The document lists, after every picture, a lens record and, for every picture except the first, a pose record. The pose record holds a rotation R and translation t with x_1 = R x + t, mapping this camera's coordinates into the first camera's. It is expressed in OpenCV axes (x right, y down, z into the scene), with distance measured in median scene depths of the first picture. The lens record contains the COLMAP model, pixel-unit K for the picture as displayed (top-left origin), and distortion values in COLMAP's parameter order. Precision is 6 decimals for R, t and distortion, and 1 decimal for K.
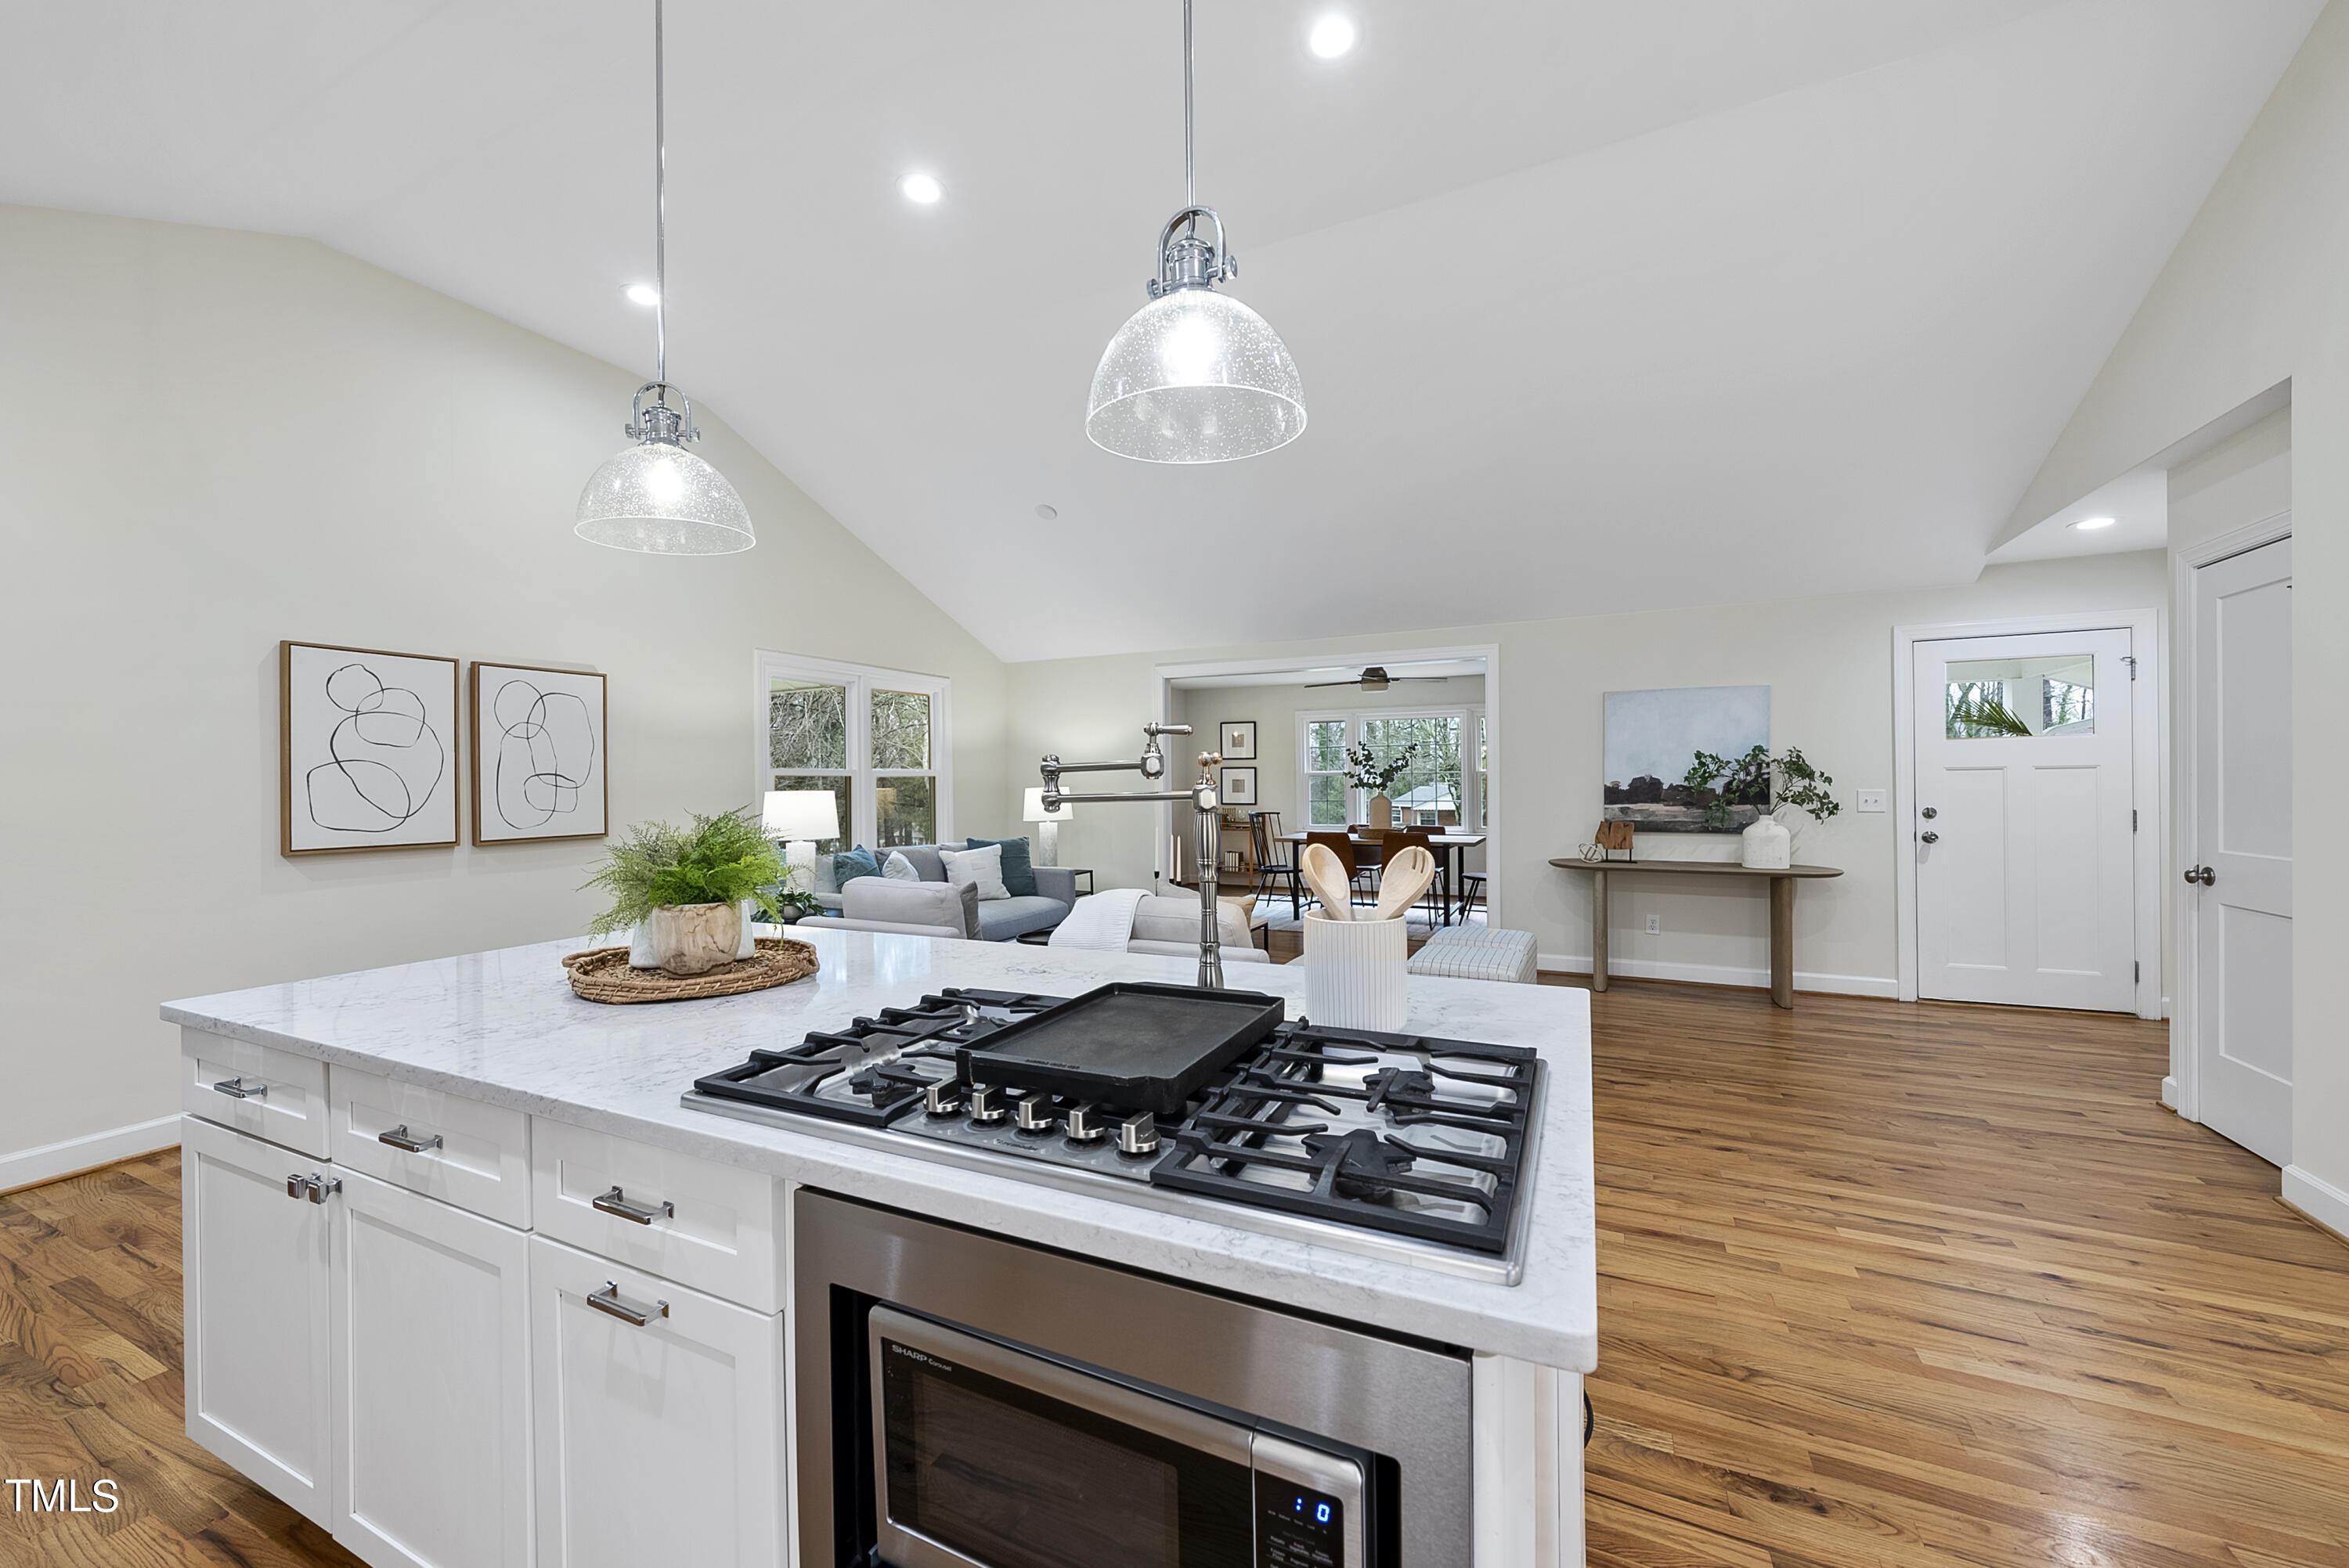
lens RADIAL K [[841.1, 0, 1177.5], [0, 841.1, 783.3], [0, 0, 1]] dist [-0.001004, 0.000305]
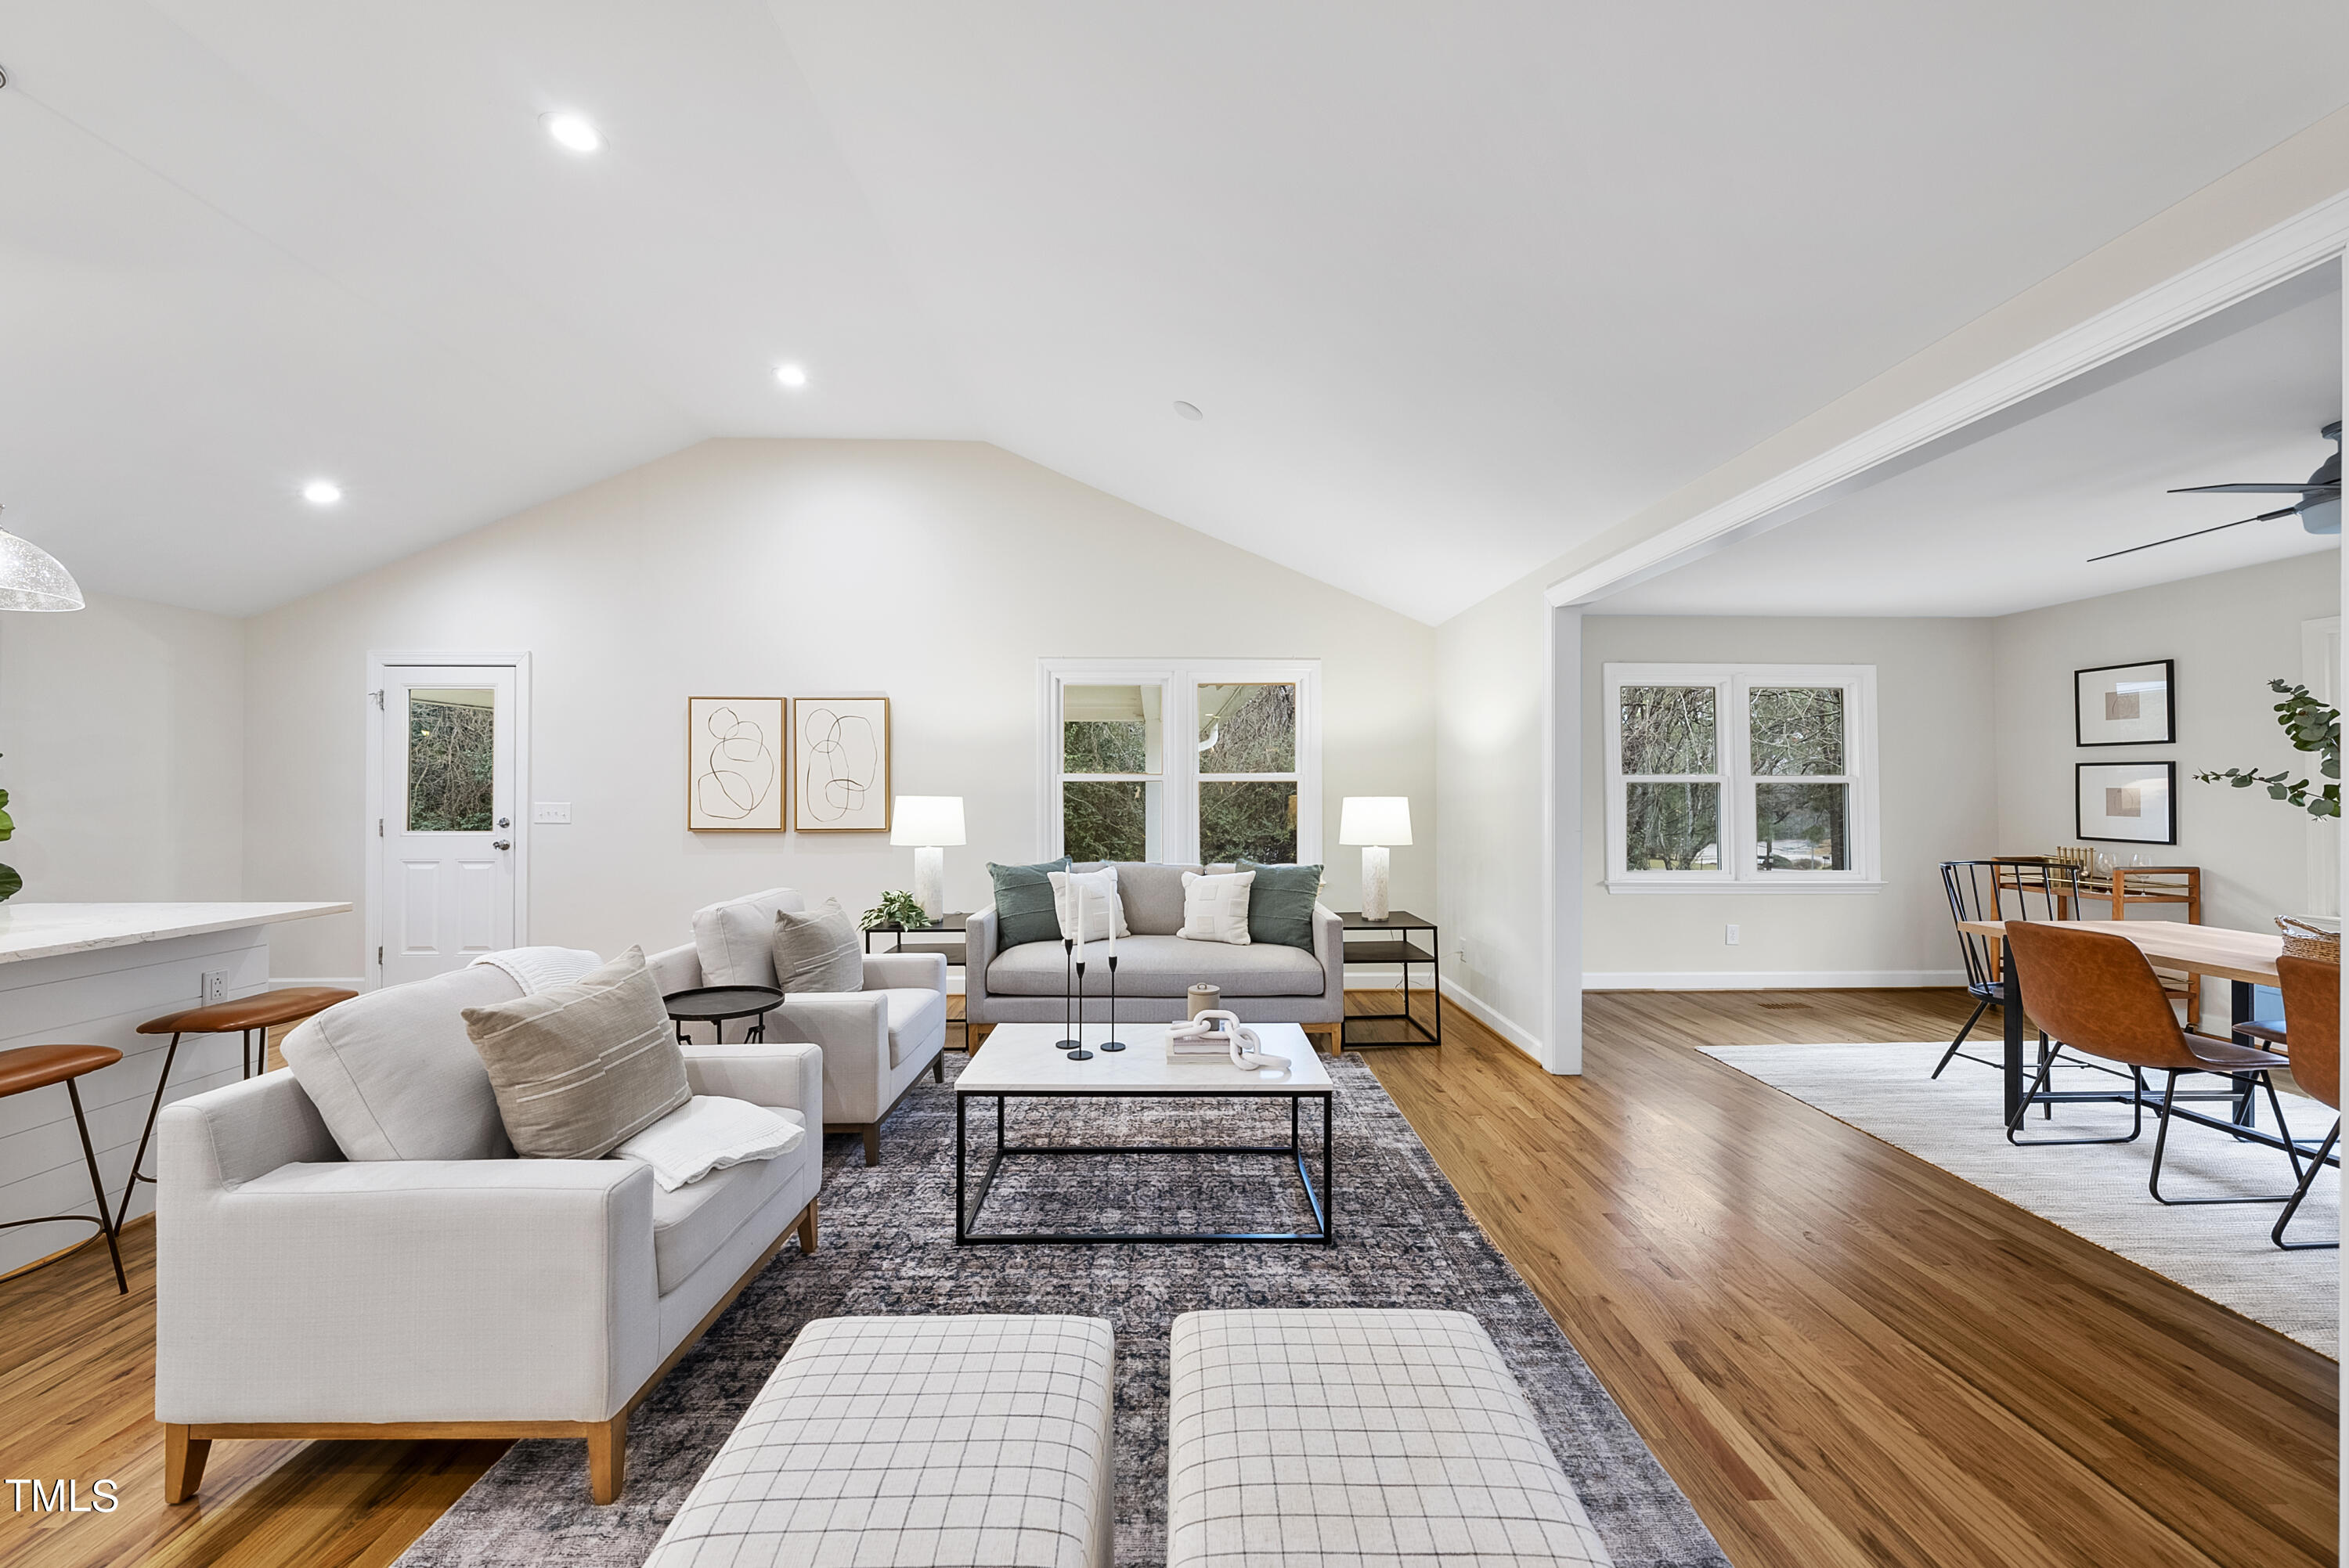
lens RADIAL K [[806.2, 0, 1182.8], [0, 806.2, 788.9], [0, 0, 1]] dist [-0.001271, -0.000308]
pose [[0.463412, 0.005235, -0.886127, 0.587441], [-0.007057, 0.999973, 0.002217, -0.003580], [0.886115, 0.005226, 0.463437, 0.894223]]
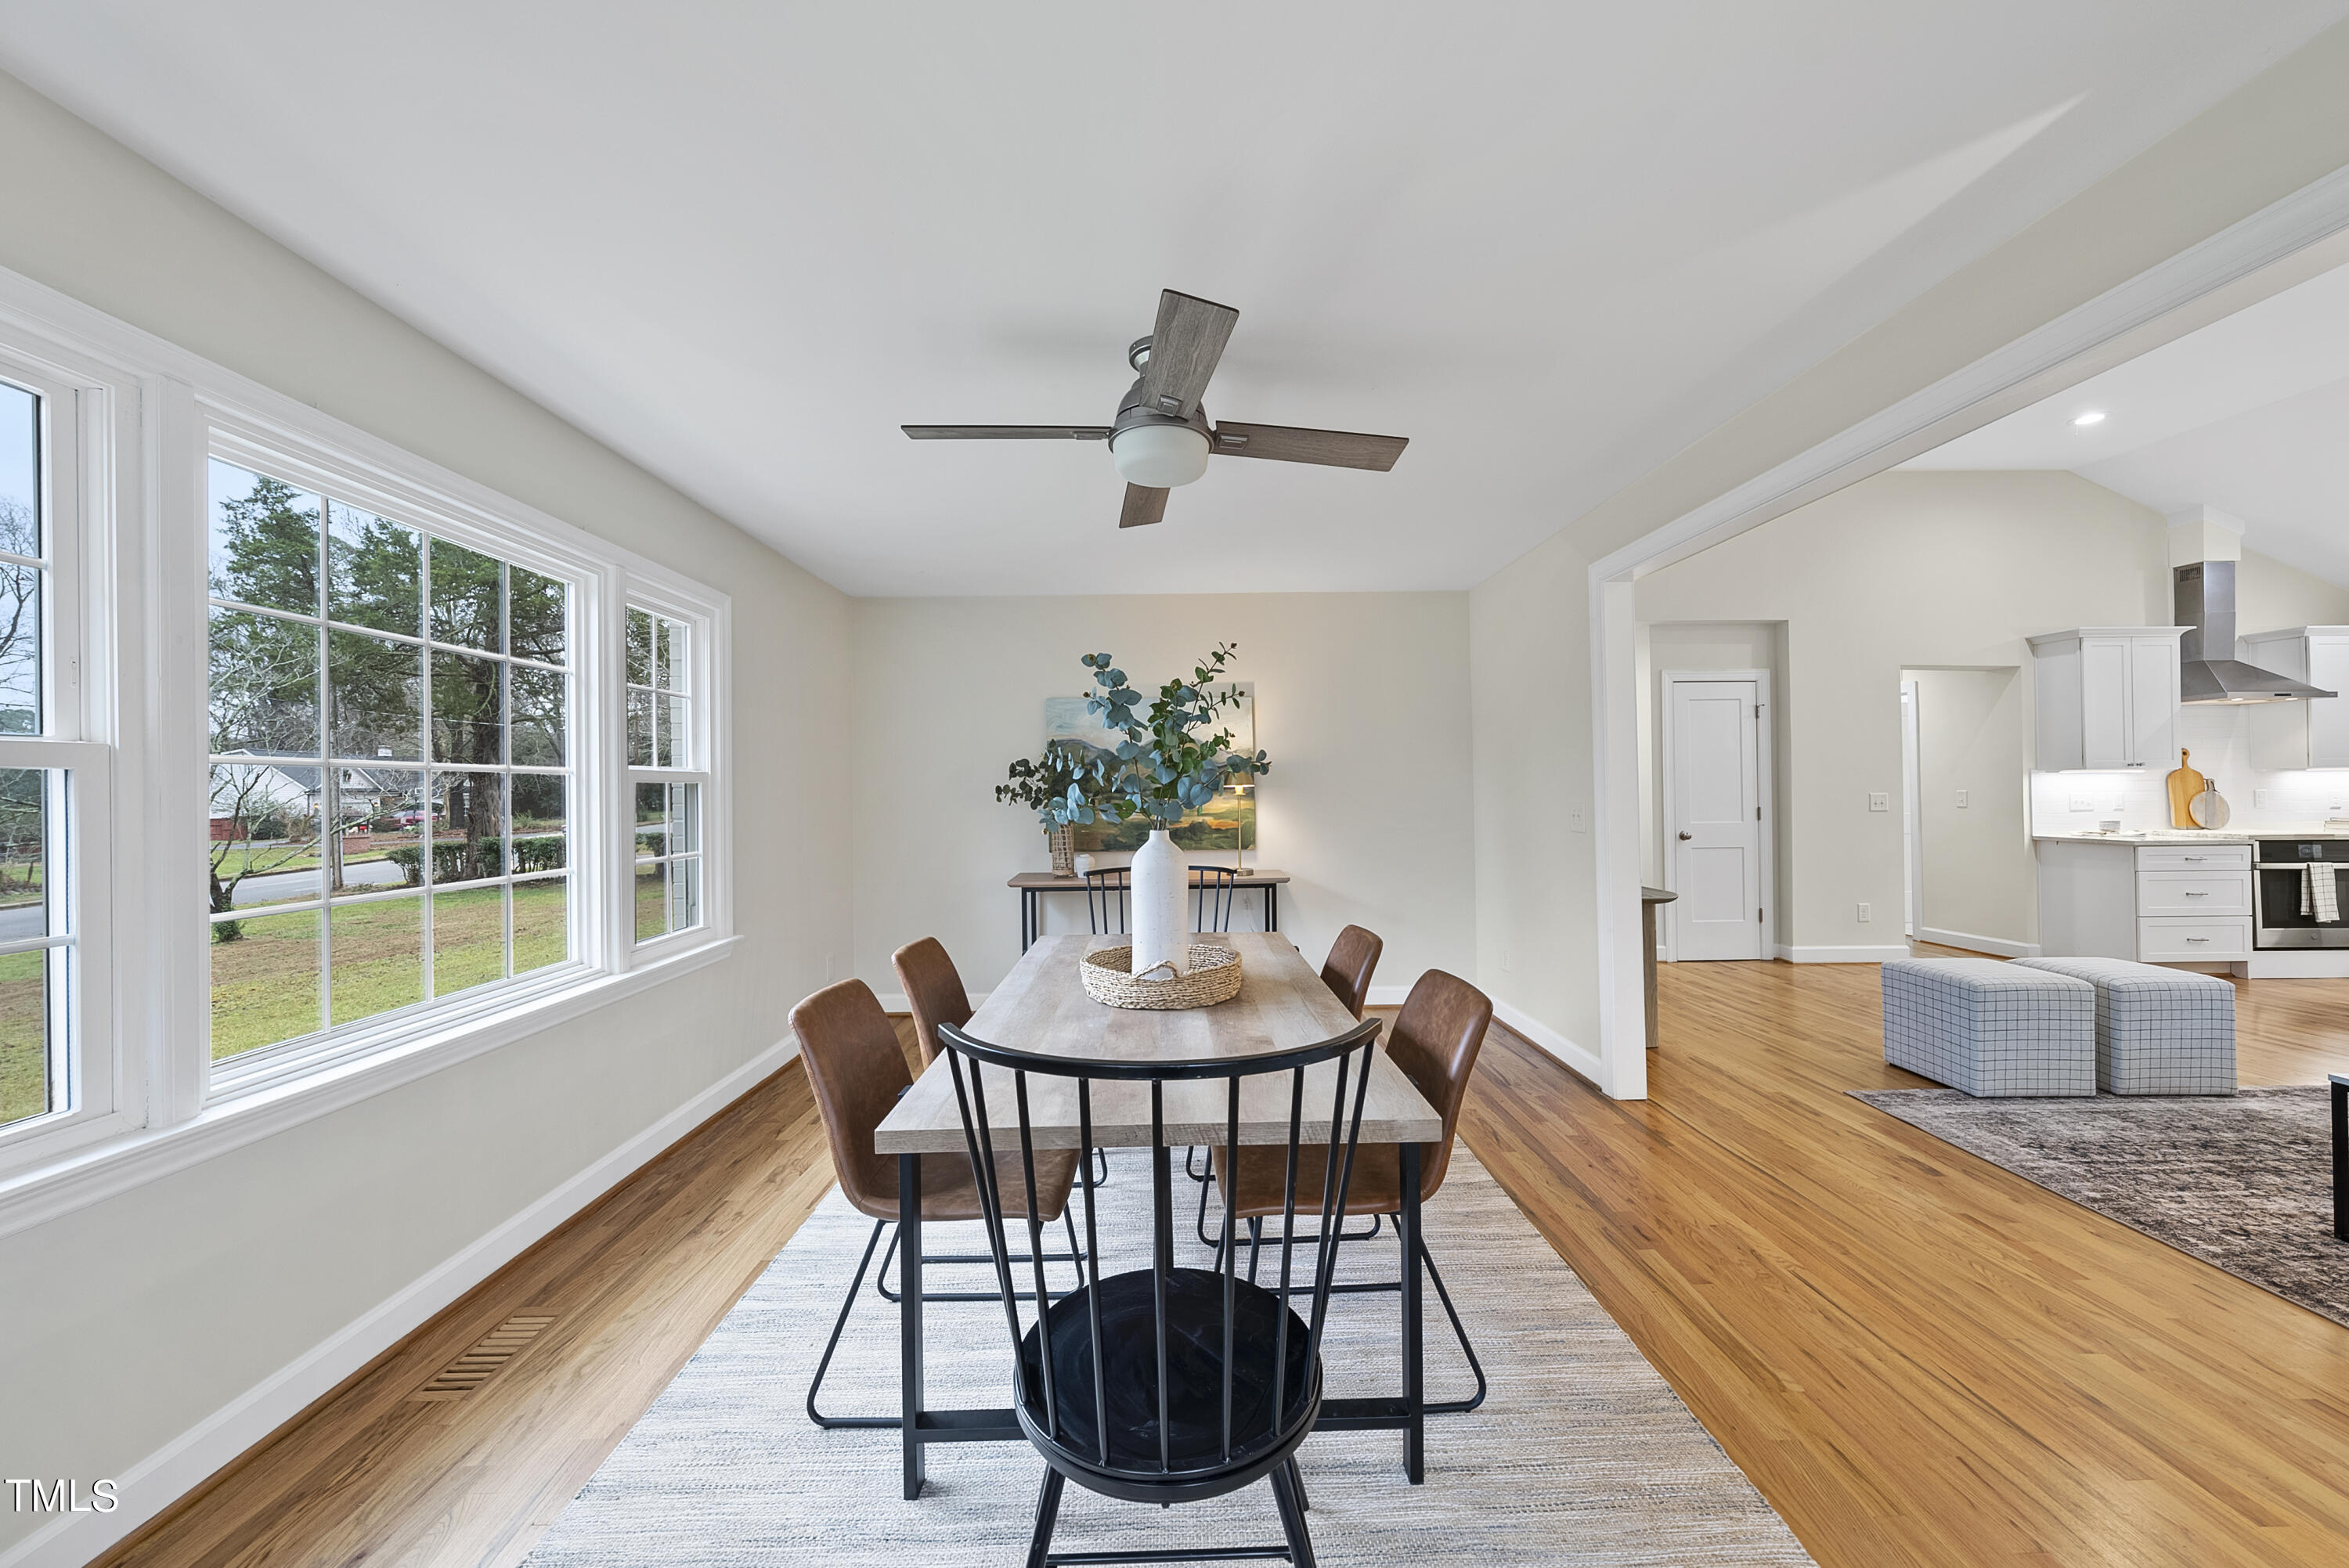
lens RADIAL K [[841.1, 0, 1177.5], [0, 841.1, 783.3], [0, 0, 1]] dist [-0.001004, 0.000305]
pose [[-0.452488, 0.019772, 0.891551, -0.017289], [0.016970, 0.999764, -0.013559, -0.002619], [-0.891609, 0.008994, -0.452717, 2.204150]]
